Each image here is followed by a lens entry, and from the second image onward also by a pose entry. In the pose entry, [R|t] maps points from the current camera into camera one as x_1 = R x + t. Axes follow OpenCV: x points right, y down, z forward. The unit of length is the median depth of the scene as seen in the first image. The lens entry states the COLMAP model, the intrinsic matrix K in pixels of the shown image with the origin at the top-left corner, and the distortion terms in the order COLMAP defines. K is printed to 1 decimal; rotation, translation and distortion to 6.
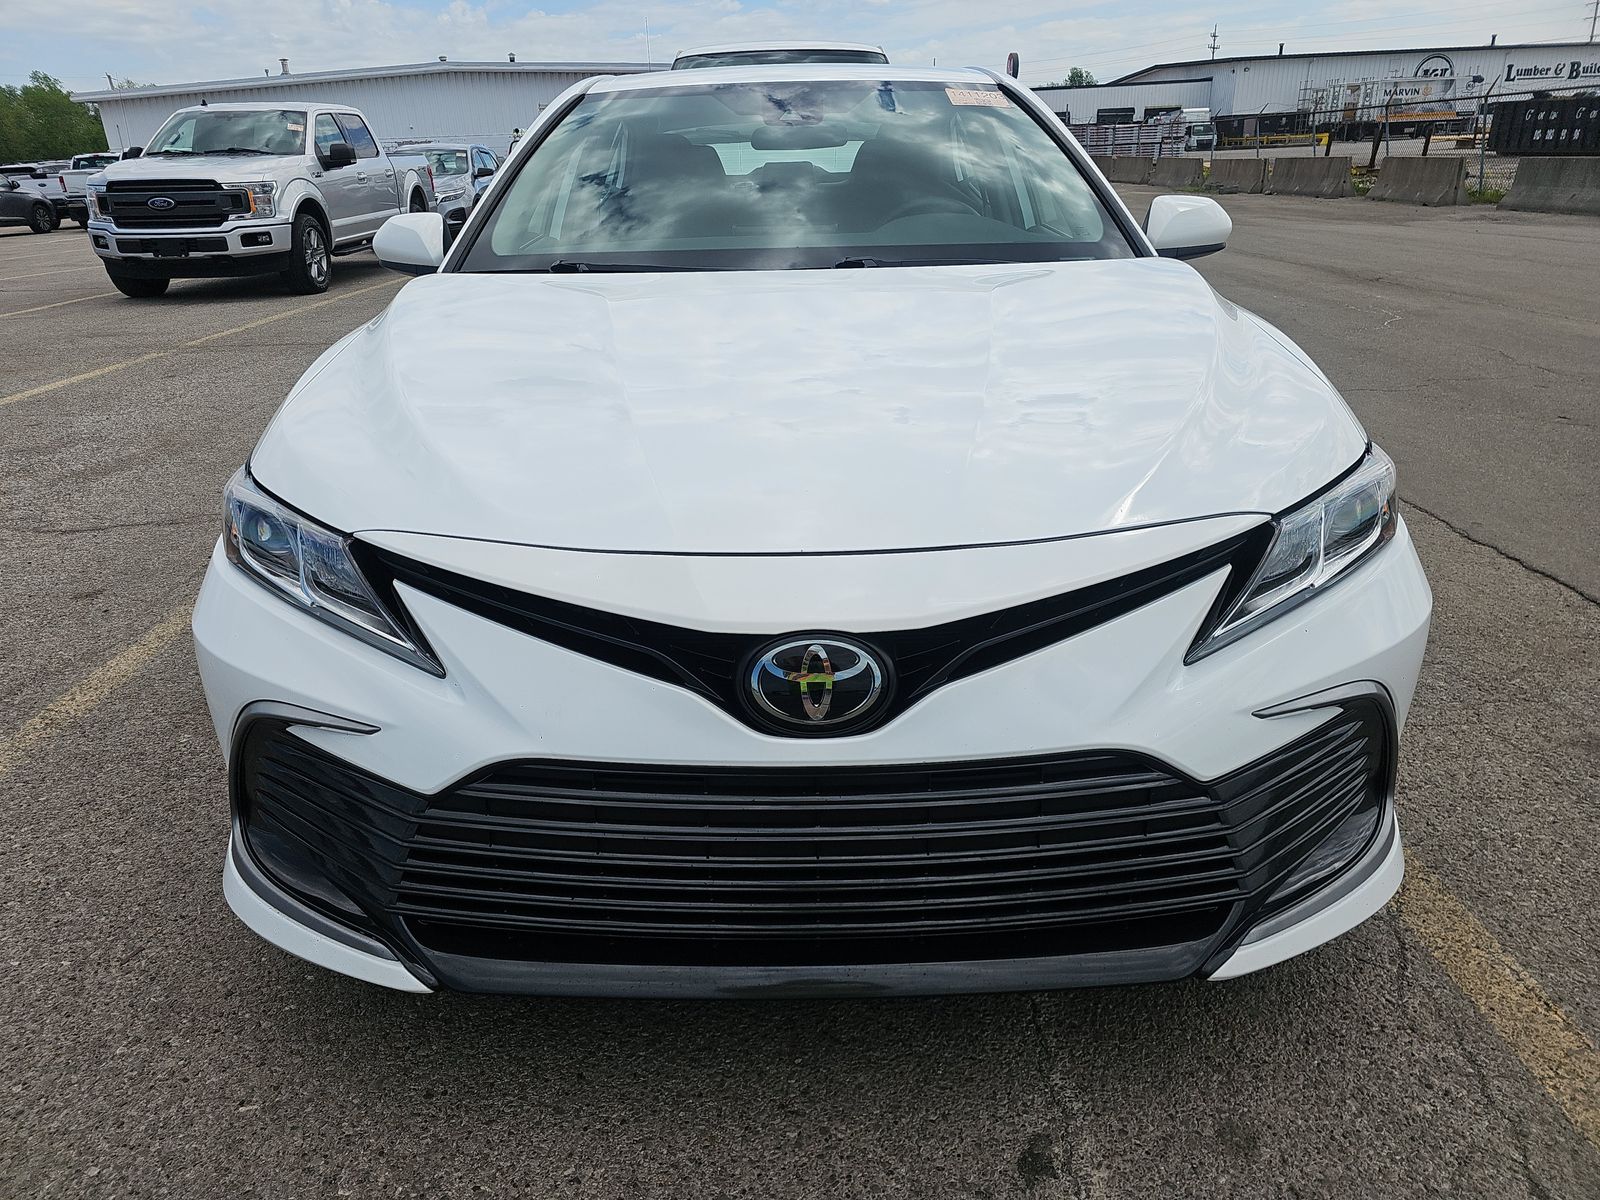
lens RADIAL K [[1079.6, 0, 792.3], [0, 1079.6, 601.1], [0, 0, 1]] dist [0.007888, 0.002834]
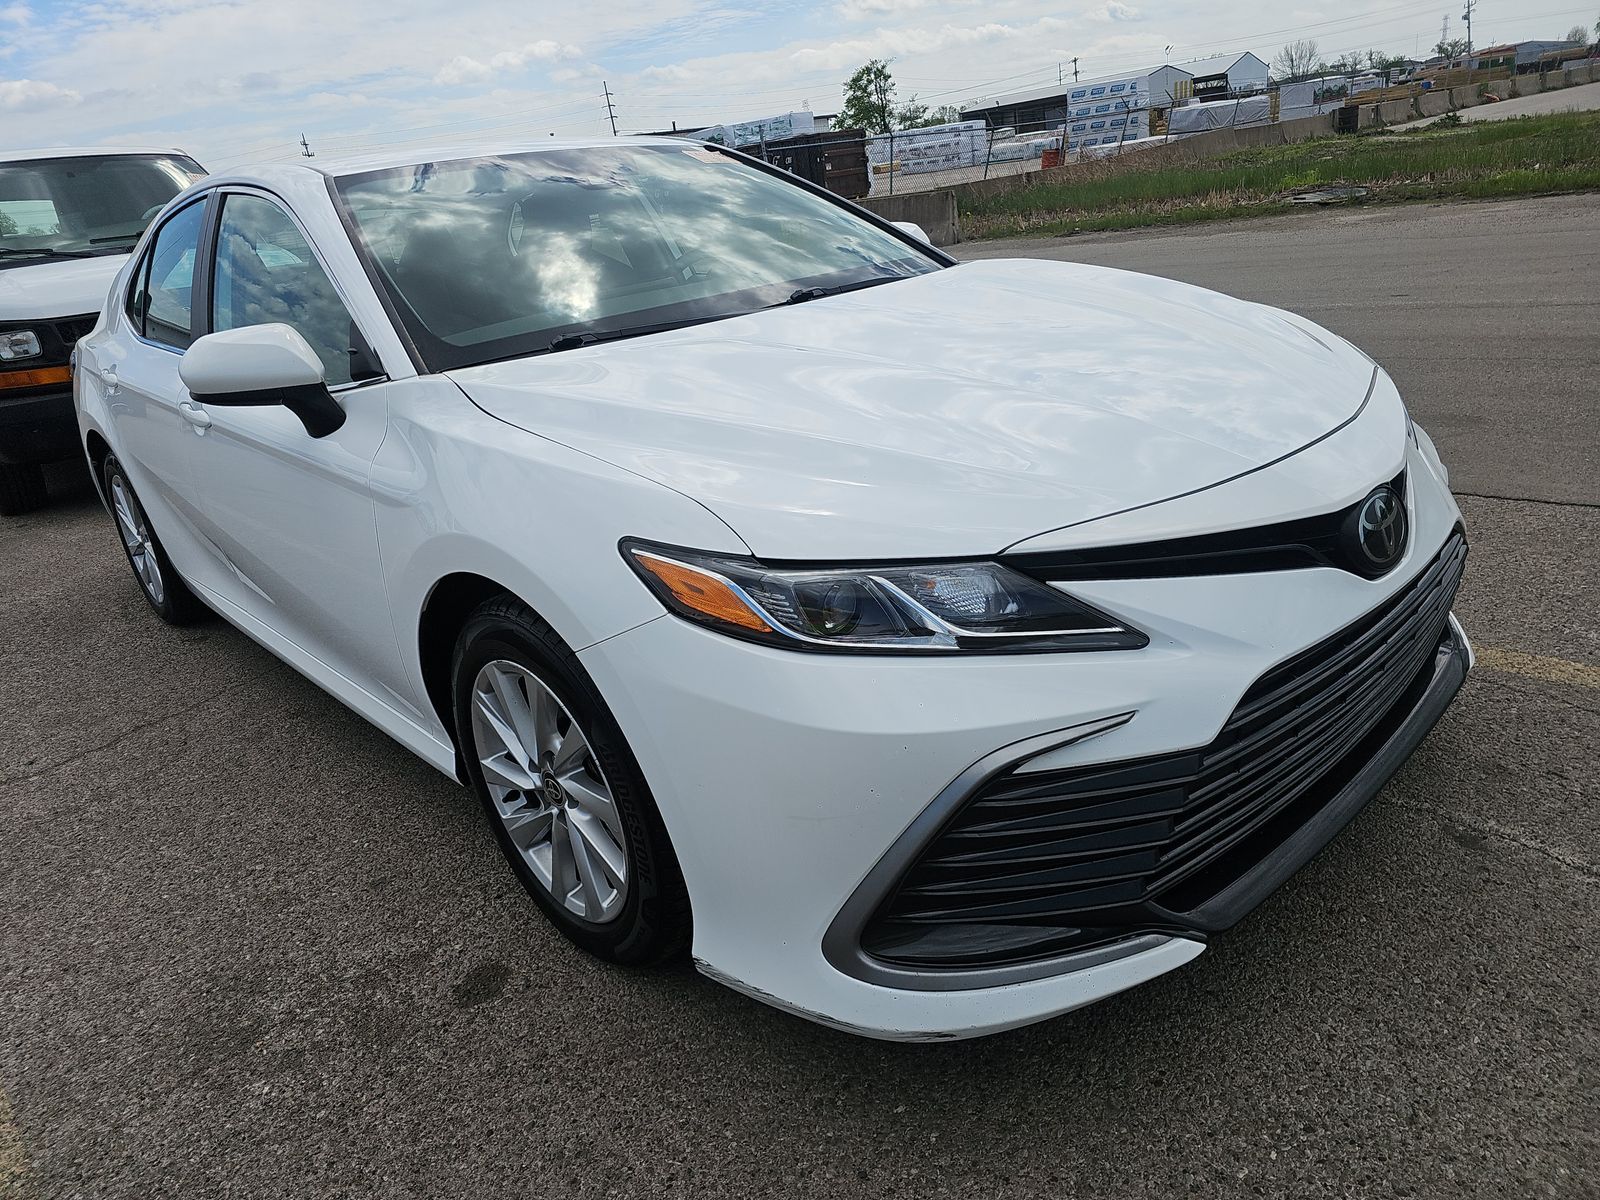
lens RADIAL K [[1079.6, 0, 792.3], [0, 1079.6, 601.1], [0, 0, 1]] dist [0.007888, 0.002834]
pose [[0.730303, -0.311318, 0.608062, -1.085953], [0.359902, 0.931911, 0.044868, -0.125287], [-0.580627, 0.186076, 0.792621, 0.336984]]
